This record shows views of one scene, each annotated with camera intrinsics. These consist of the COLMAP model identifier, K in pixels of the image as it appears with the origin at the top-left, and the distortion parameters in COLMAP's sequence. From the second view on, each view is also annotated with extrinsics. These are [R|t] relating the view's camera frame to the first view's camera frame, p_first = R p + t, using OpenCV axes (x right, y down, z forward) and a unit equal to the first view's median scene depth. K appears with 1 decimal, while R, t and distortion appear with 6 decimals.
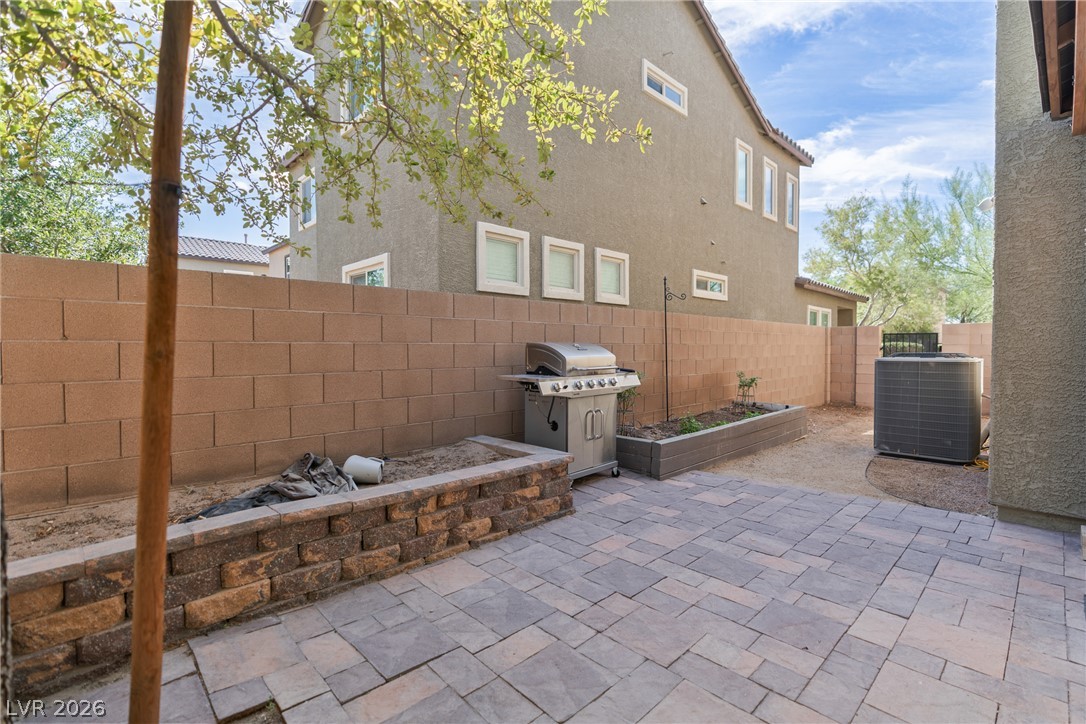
lens RADIAL K [[494.9, 0, 543.7], [0, 494.9, 356.7], [0, 0, 1]] dist [-0.012555, 0.004148]
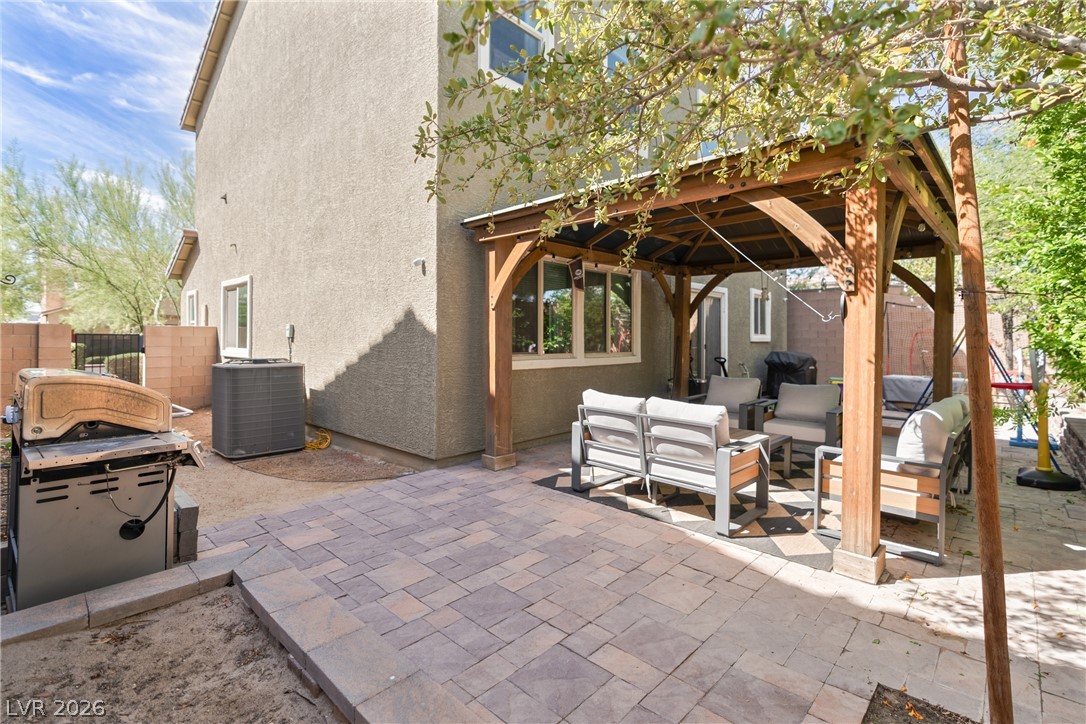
lens RADIAL K [[494.9, 0, 544.0], [0, 494.9, 339.8], [0, 0, 1]] dist [-0.012555, 0.004148]
pose [[-0.046471, 0.001786, 0.998918, -0.833414], [0.016710, 0.999860, -0.001011, -0.090316], [-0.998780, 0.016645, -0.046494, 0.910596]]
